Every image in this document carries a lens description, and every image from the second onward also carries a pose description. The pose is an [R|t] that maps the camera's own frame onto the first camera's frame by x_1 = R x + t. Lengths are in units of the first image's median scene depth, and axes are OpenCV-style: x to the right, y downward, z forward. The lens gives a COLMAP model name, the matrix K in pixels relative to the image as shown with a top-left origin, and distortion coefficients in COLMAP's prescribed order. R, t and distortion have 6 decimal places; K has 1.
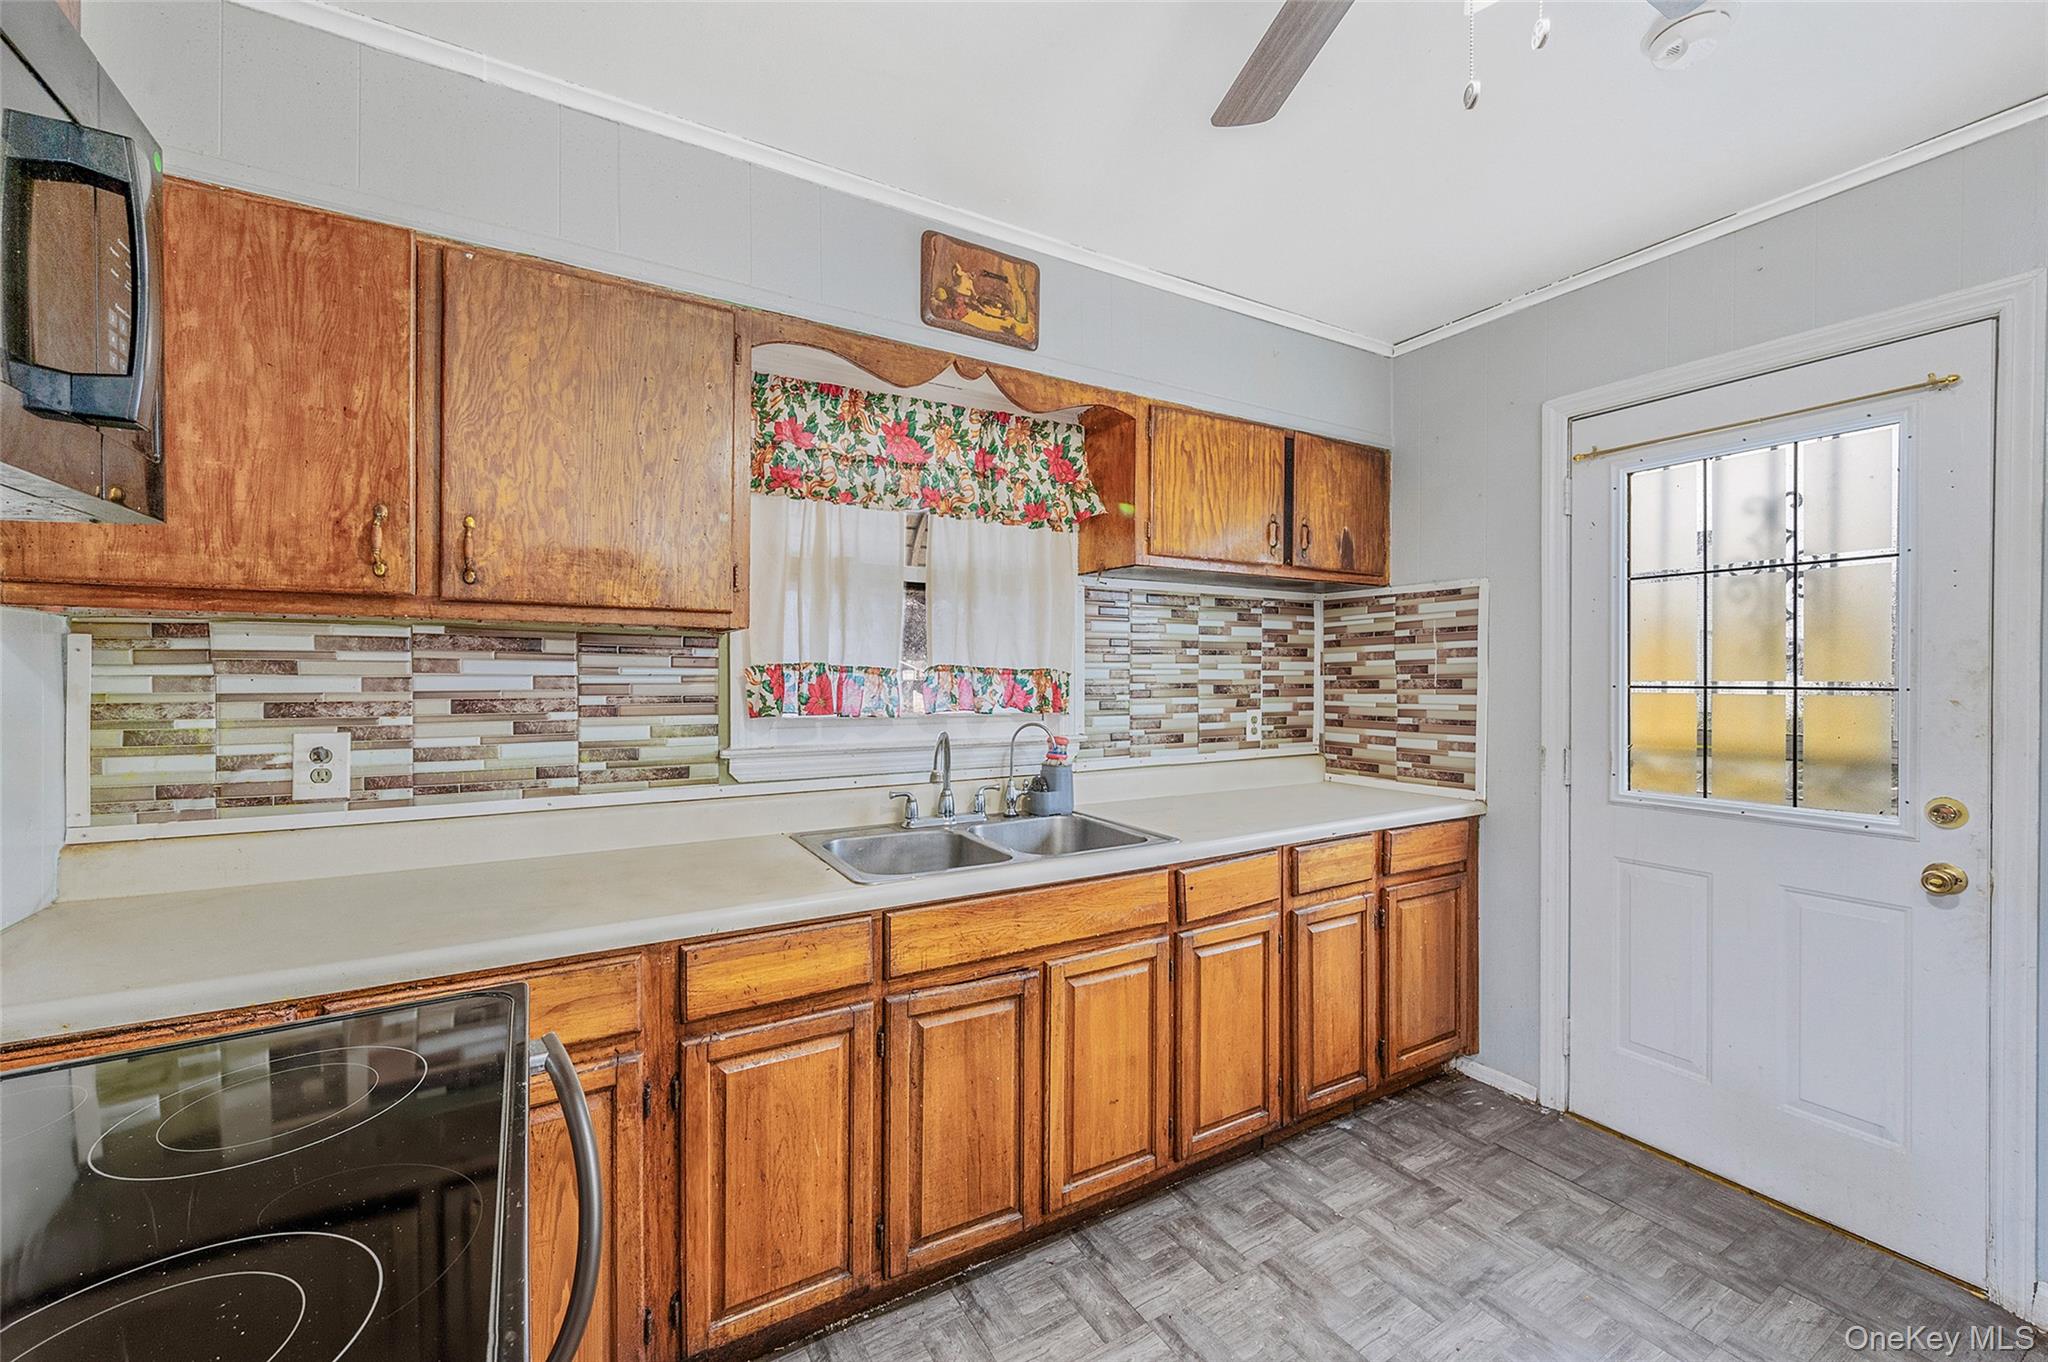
lens RADIAL K [[818.9, 0, 1026.4], [0, 818.9, 674.9], [0, 0, 1]] dist [0.000621, 0.000087]
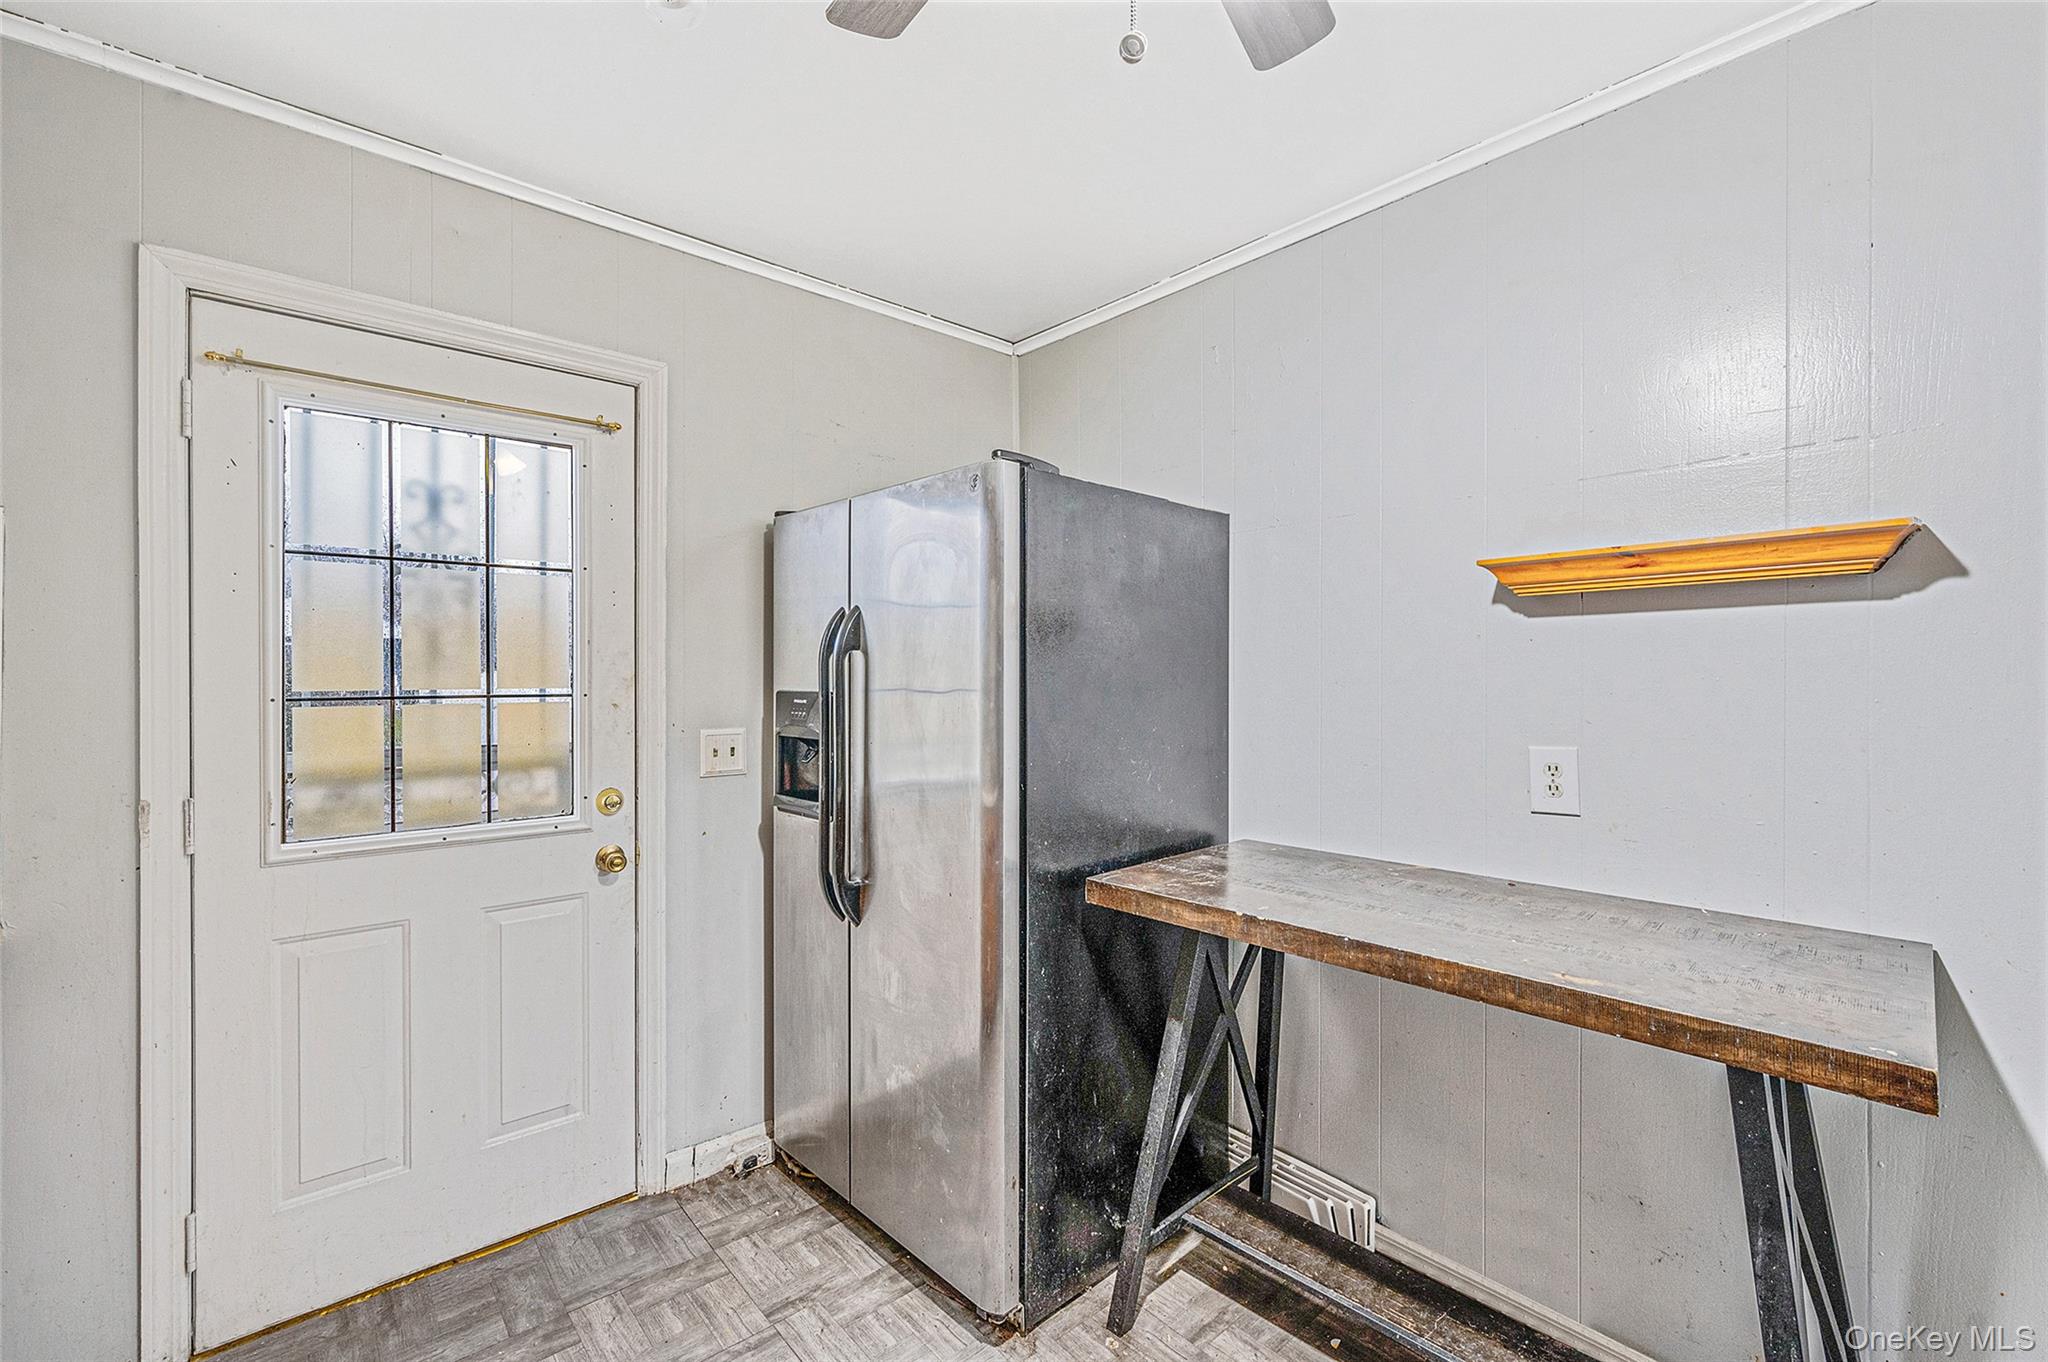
lens RADIAL K [[890.5, 0, 1023.0], [0, 890.5, 673.4], [0, 0, 1]] dist [0.000959, 0.003502]
pose [[-0.187905, 0.000379, 0.982187, -0.457441], [0.005213, 0.999986, 0.000612, -0.016991], [-0.982173, 0.005235, -0.187905, 1.399837]]
